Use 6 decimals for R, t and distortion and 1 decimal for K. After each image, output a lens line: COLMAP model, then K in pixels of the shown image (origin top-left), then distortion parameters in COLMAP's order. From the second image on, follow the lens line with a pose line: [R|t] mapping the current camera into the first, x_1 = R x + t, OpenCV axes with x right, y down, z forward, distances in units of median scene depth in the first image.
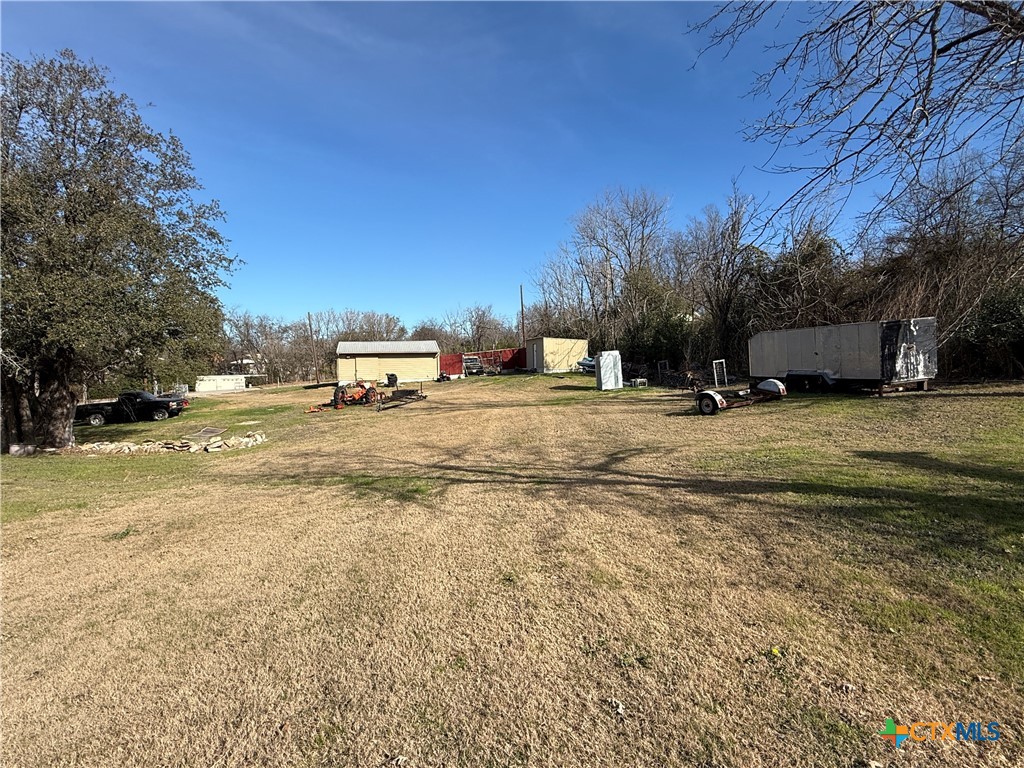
lens RADIAL K [[471.9, 0, 512.0], [0, 471.9, 384.0], [0, 0, 1]] dist [0.000283, 0.000060]
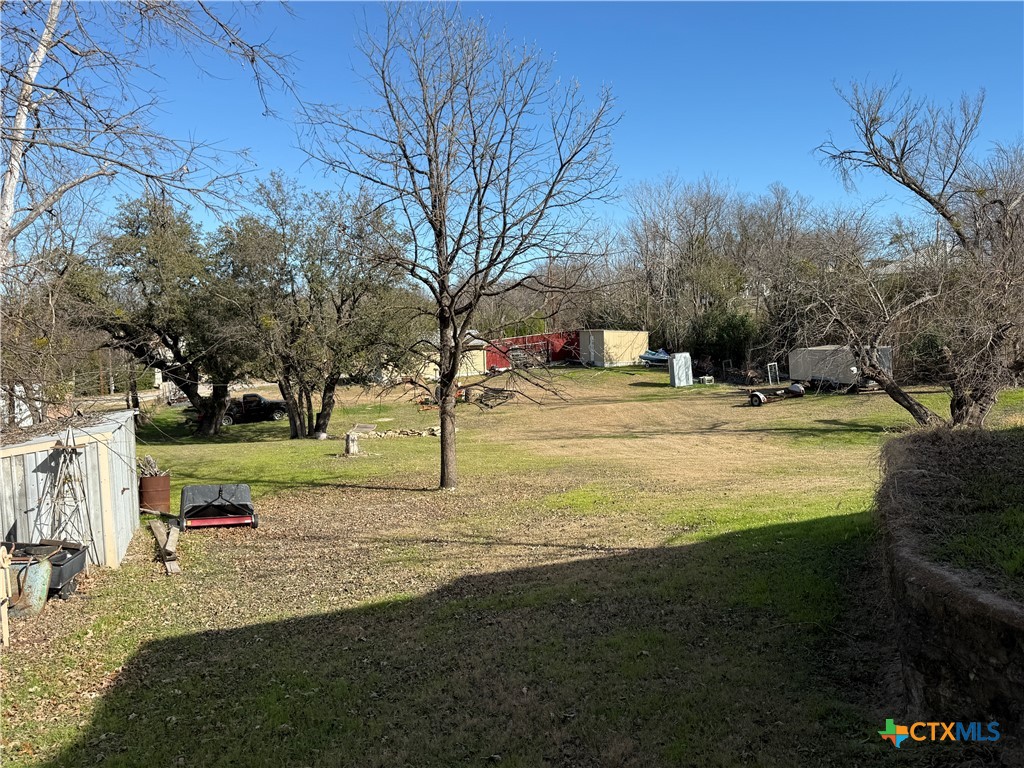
lens RADIAL K [[832.3, 0, 508.2], [0, 832.3, 385.5], [0, 0, 1]] dist [0.207829, -0.296456]
pose [[0.997644, -0.015601, 0.066808, -0.354702], [0.013377, 0.999346, 0.033604, -0.064045], [-0.067288, -0.032631, 0.997200, -1.027419]]
